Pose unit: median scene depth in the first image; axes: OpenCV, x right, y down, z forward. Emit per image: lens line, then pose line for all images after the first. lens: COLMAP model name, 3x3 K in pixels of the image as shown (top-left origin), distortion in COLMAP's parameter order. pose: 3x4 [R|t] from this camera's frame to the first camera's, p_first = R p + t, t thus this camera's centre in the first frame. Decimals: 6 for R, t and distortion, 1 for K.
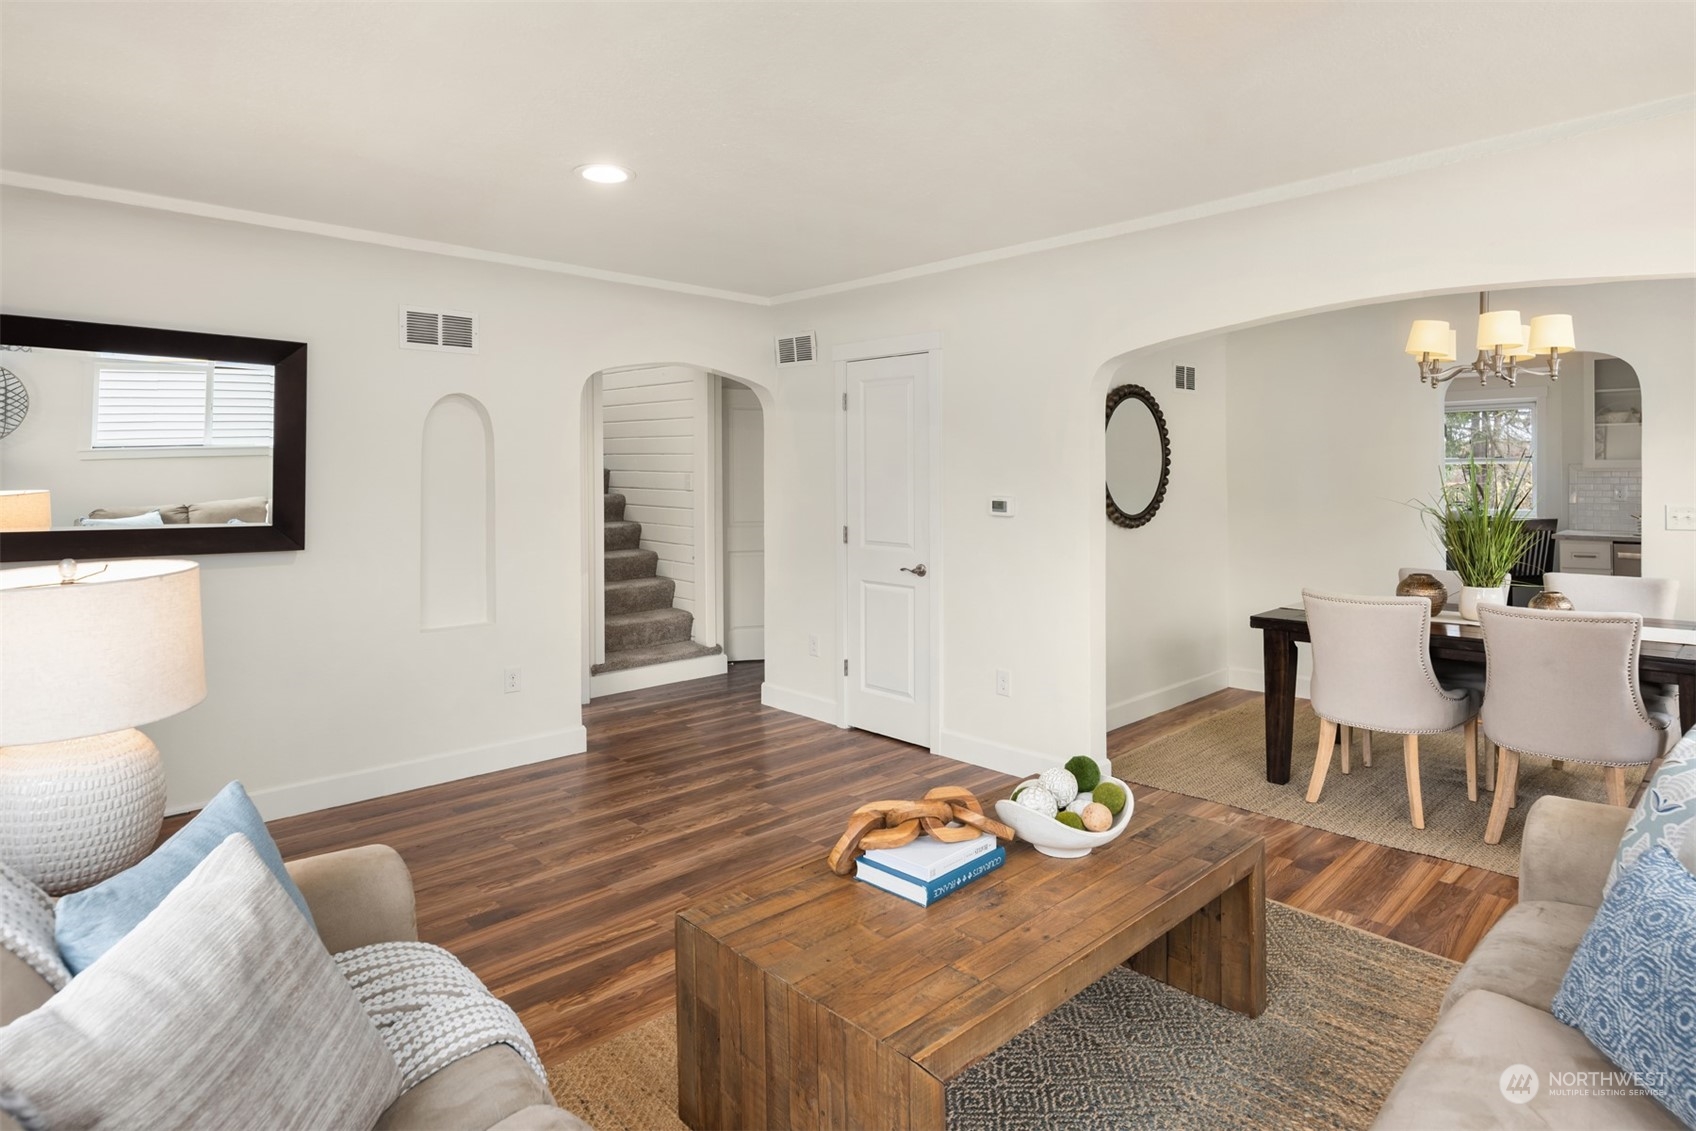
lens RADIAL K [[933.8, 0, 852.1], [0, 933.8, 507.4], [0, 0, 1]] dist [0.000204, 0.000696]
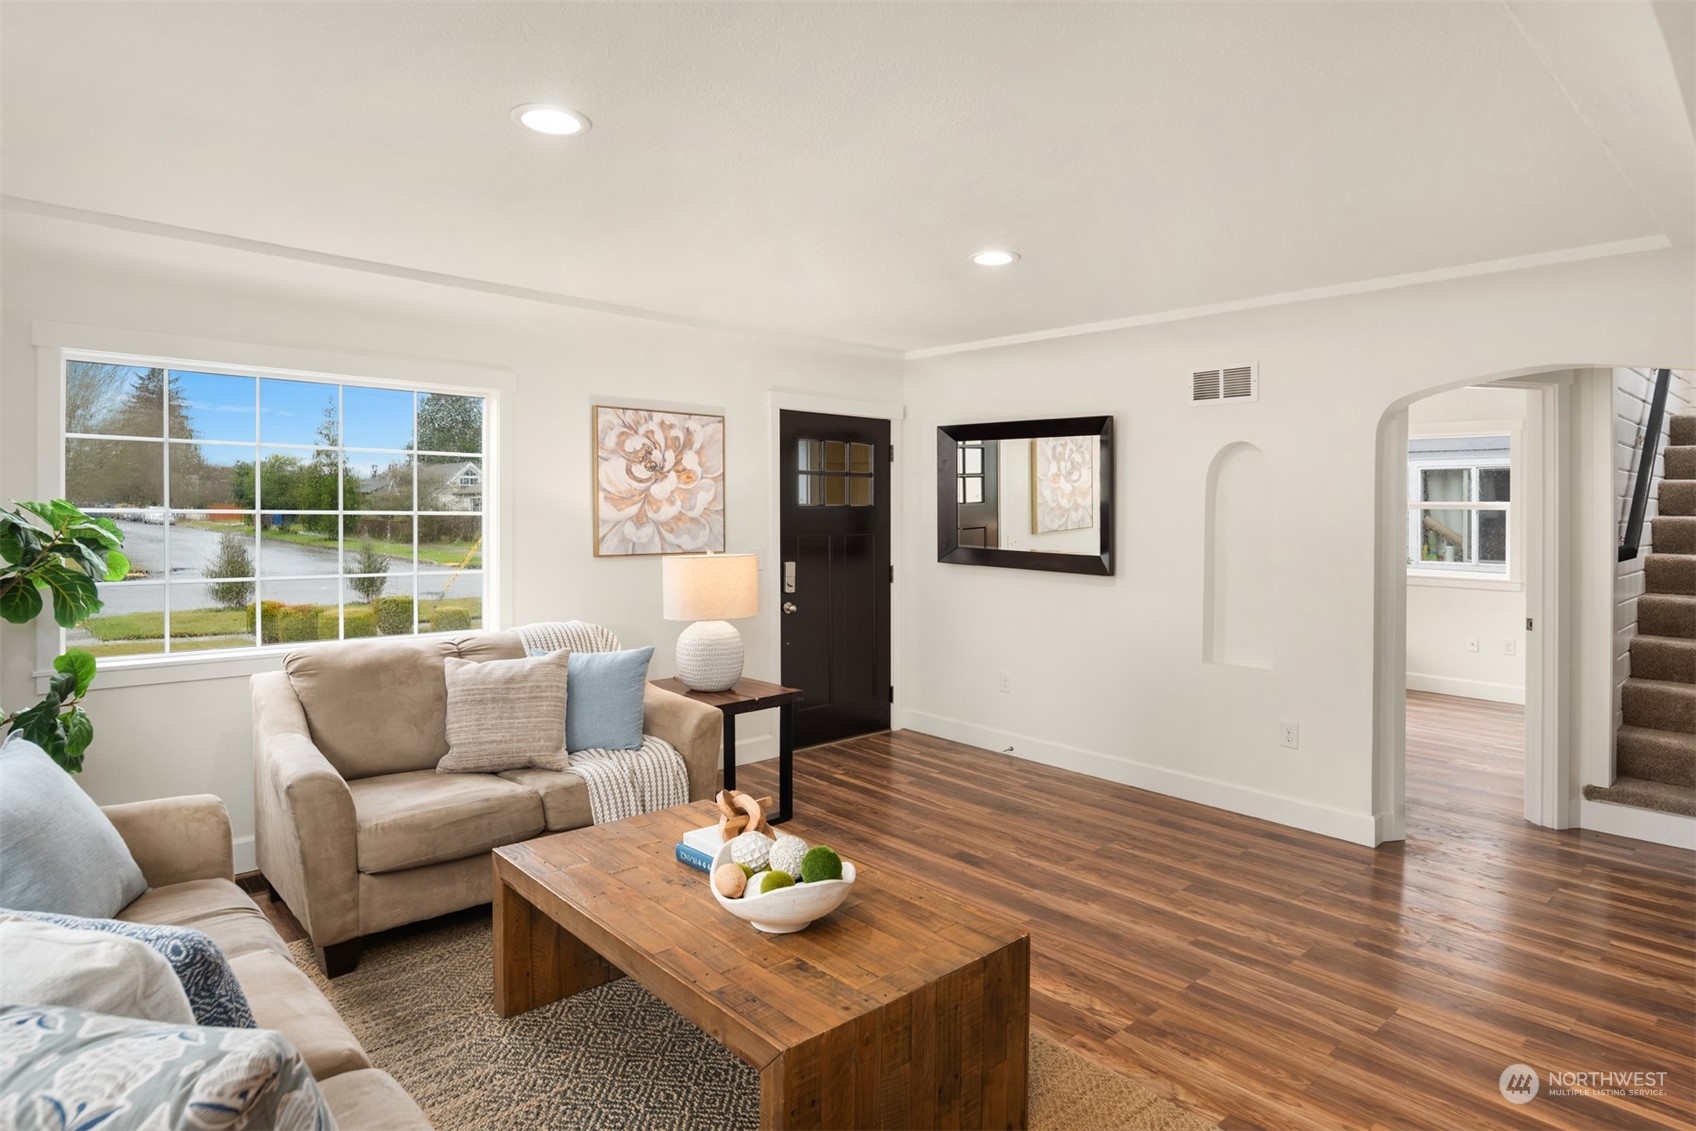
lens RADIAL K [[933.8, 0, 852.1], [0, 933.8, 507.4], [0, 0, 1]] dist [0.000204, 0.000696]
pose [[-0.019552, -0.003938, -0.999801, 0.721945], [-0.047795, 0.998853, -0.003000, -0.026628], [0.998666, 0.047727, -0.019718, 0.669037]]
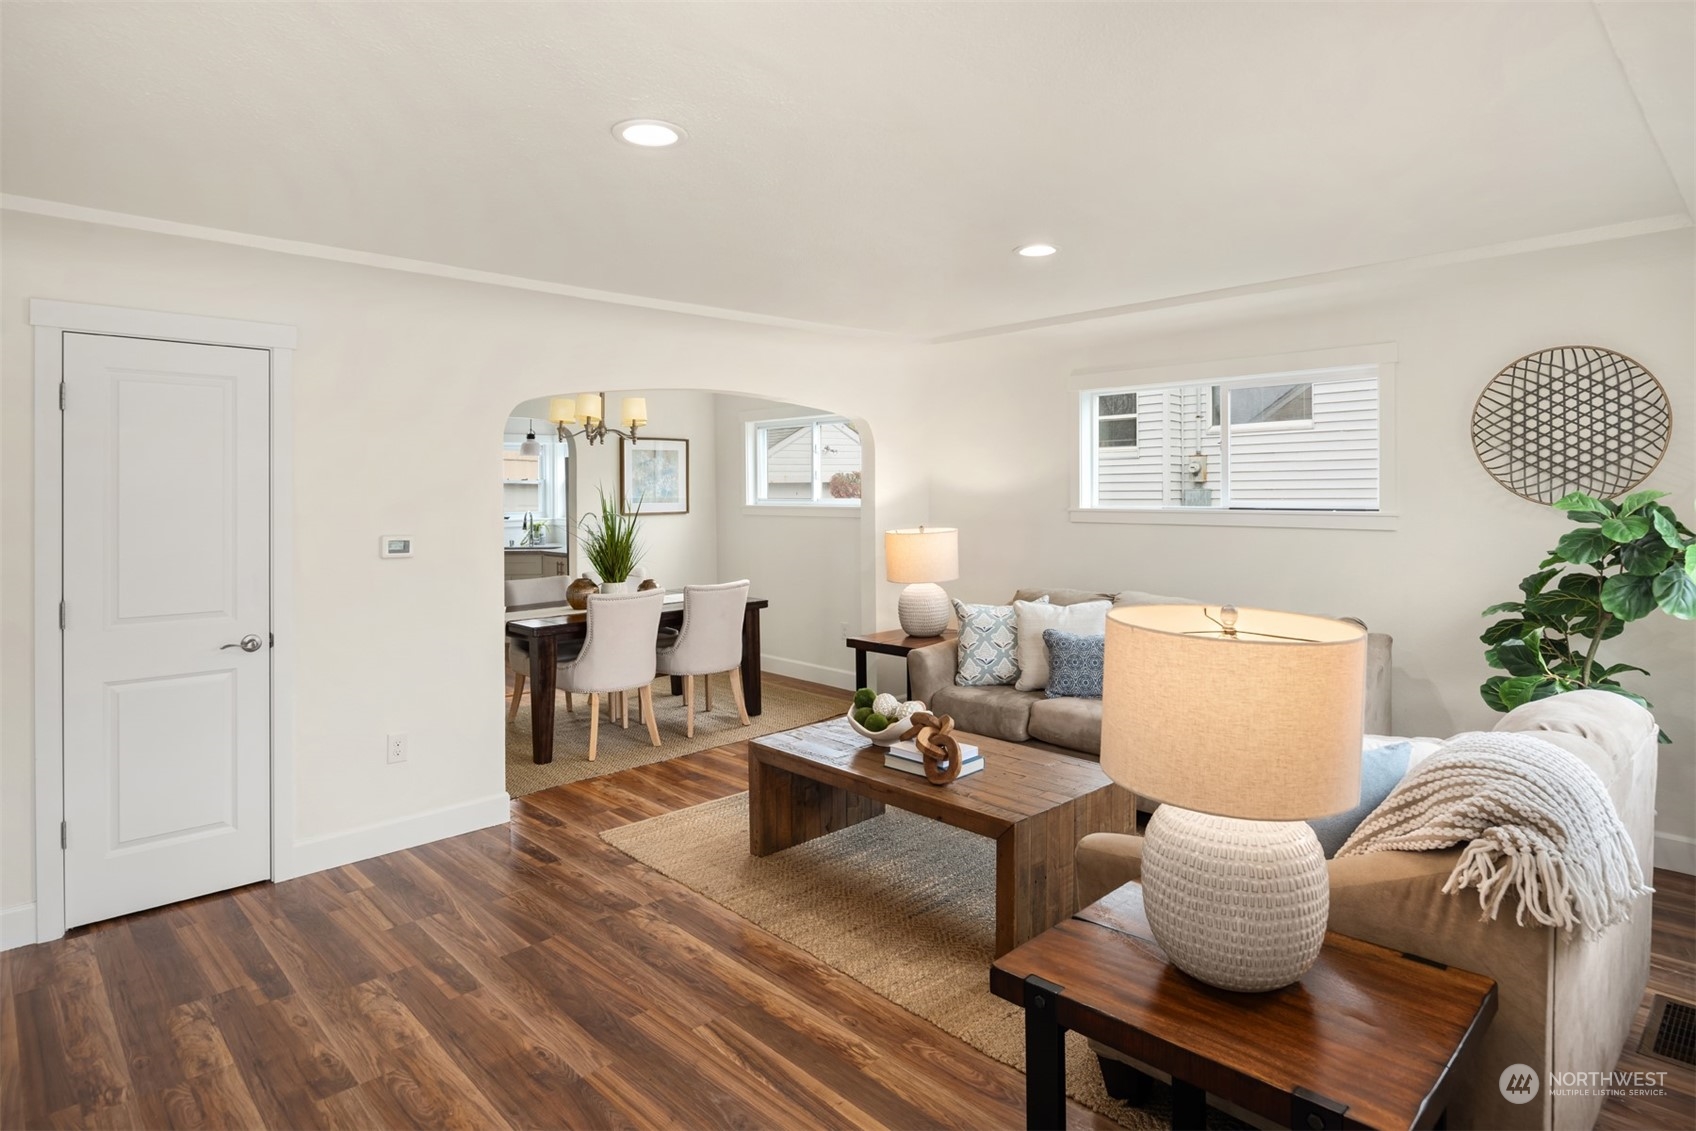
lens RADIAL K [[933.8, 0, 852.1], [0, 933.8, 507.4], [0, 0, 1]] dist [0.000204, 0.000696]
pose [[-0.003355, -0.007141, 0.999969, -0.844654], [0.048218, 0.998810, 0.007294, -0.029466], [-0.998831, 0.048241, -0.003007, 0.657355]]
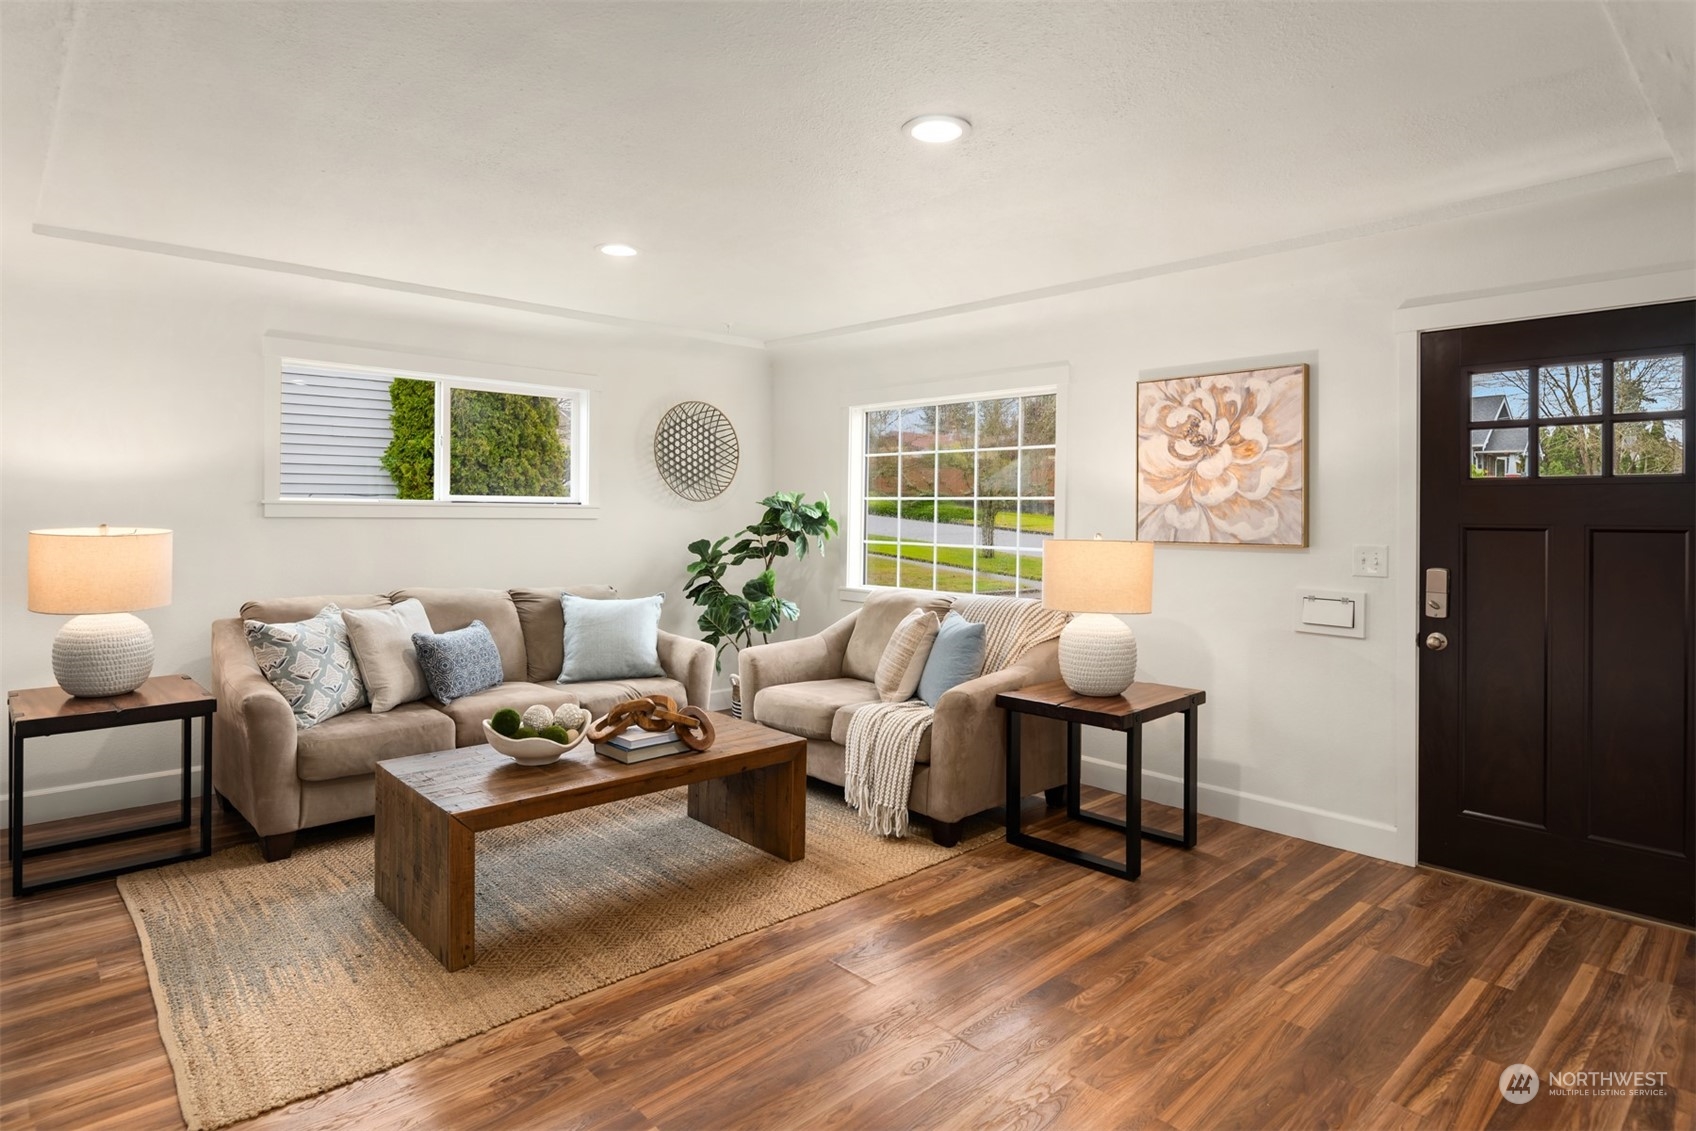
lens RADIAL K [[933.8, 0, 852.1], [0, 933.8, 507.4], [0, 0, 1]] dist [0.000204, 0.000696]
pose [[-0.999955, 0.001265, 0.009411, -0.160557], [0.001669, 0.999072, 0.043034, -0.043207], [-0.009348, 0.043048, -0.999029, 1.477469]]
